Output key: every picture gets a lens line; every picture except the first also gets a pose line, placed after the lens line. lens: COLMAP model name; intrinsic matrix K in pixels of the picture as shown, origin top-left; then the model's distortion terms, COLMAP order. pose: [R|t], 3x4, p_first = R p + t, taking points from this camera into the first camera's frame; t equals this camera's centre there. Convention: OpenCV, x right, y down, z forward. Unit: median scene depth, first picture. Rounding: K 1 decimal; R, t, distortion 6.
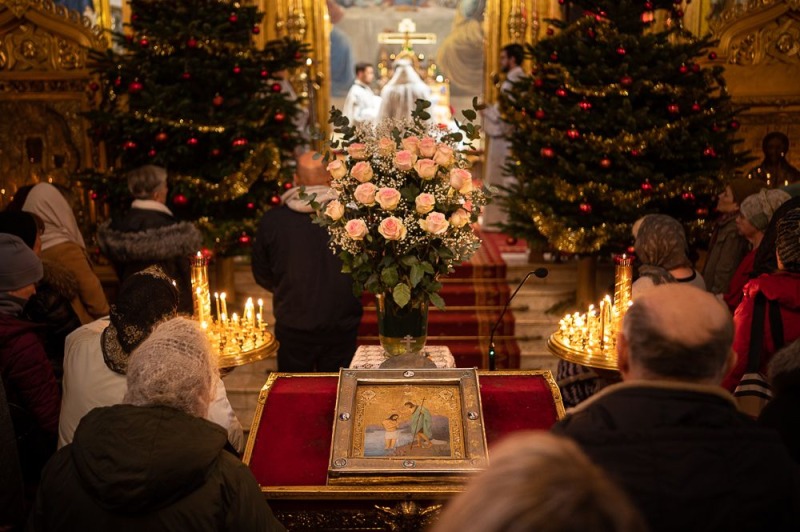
lens RADIAL K [[833.6, 0, 400.0], [0, 833.6, 266.0], [0, 0, 1]] dist [-0.015104, 0.180540]
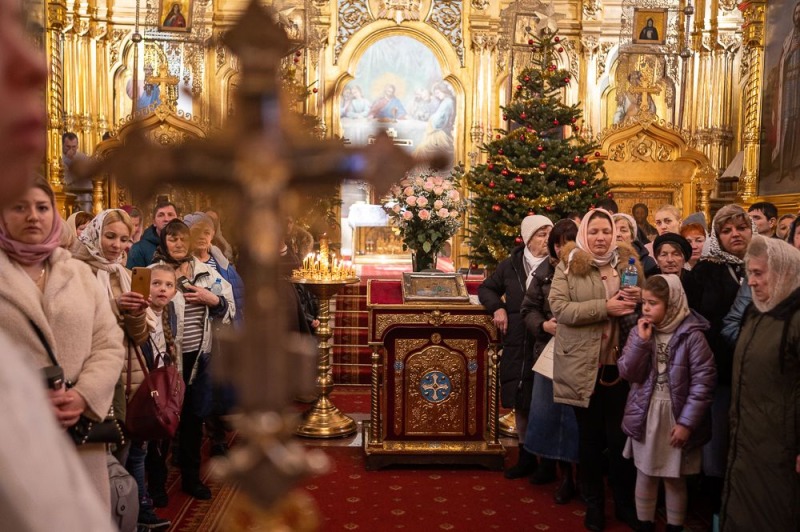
lens RADIAL K [[833.6, 0, 400.0], [0, 833.6, 266.0], [0, 0, 1]] dist [-0.015104, 0.180540]
pose [[0.998559, 0.019434, 0.050016, -0.089830], [-0.012949, 0.991835, -0.126866, 0.184184], [-0.052074, 0.126036, 0.990658, -0.586132]]
